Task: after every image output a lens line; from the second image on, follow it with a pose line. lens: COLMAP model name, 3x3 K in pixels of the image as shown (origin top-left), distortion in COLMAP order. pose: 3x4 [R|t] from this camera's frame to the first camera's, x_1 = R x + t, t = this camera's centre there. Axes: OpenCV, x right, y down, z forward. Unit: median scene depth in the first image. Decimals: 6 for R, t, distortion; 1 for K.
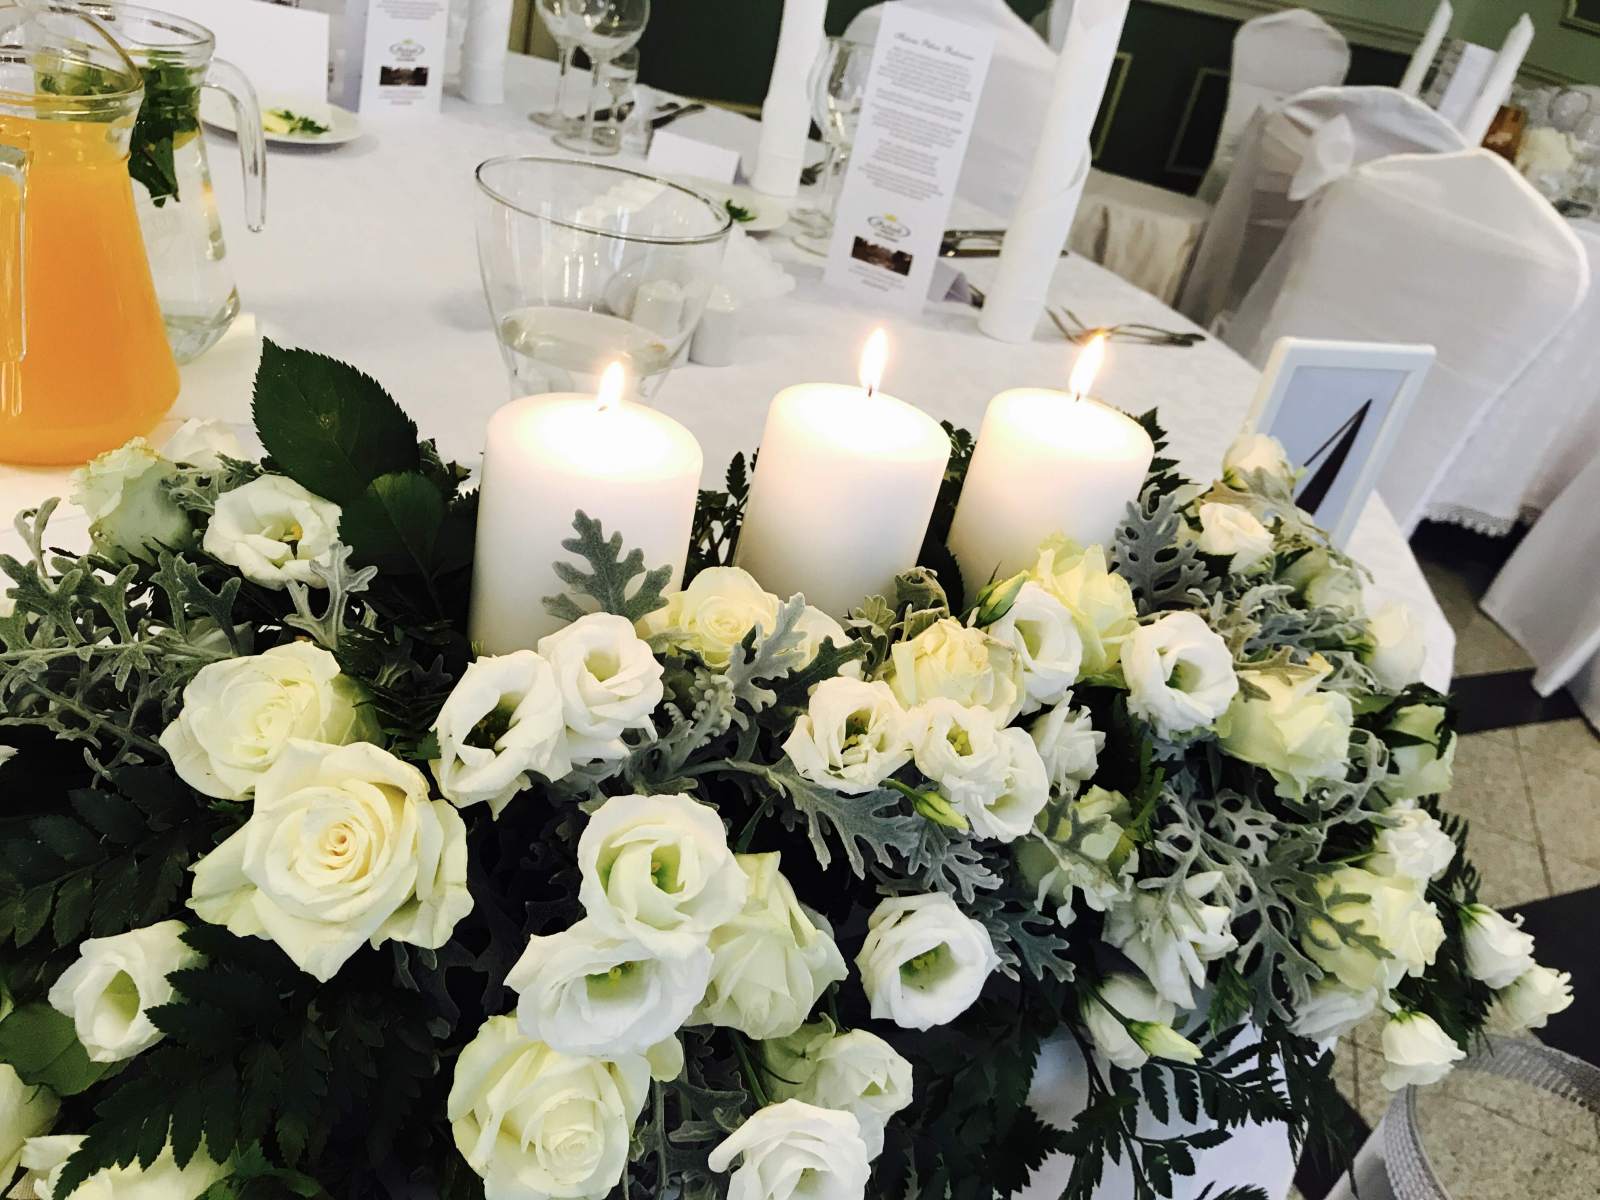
lens RADIAL K [[1369.6, 0, 814.0], [0, 1369.6, 601.0], [0, 0, 1]] dist [0.007848, 0.009214]
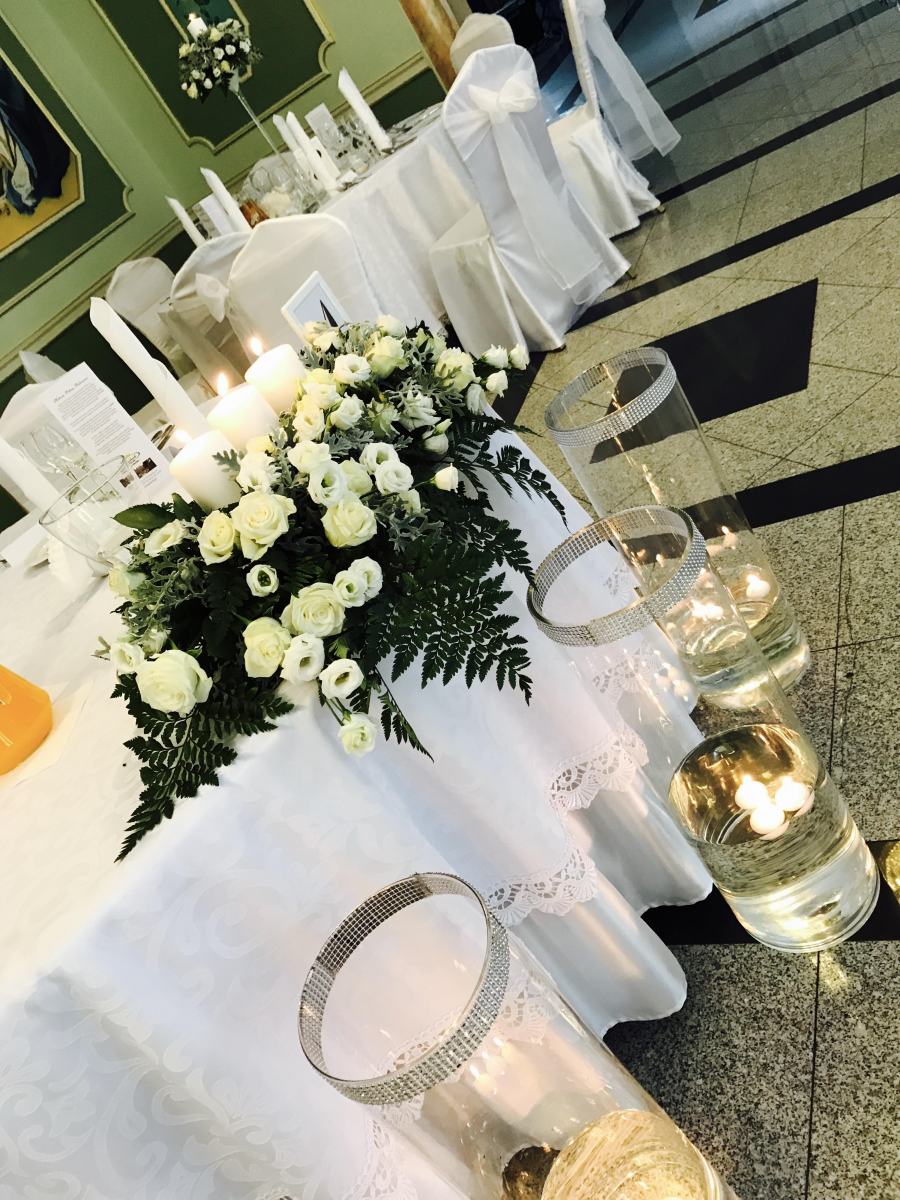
lens RADIAL K [[1027.2, 0, 444.4], [0, 1027.2, 603.4], [0, 0, 1]] dist [0.007848, 0.009214]
pose [[0.499262, -0.829544, 0.250189, -0.648209], [0.850609, 0.524220, 0.040718, 0.404920], [-0.164932, 0.192484, 0.967340, -1.194120]]
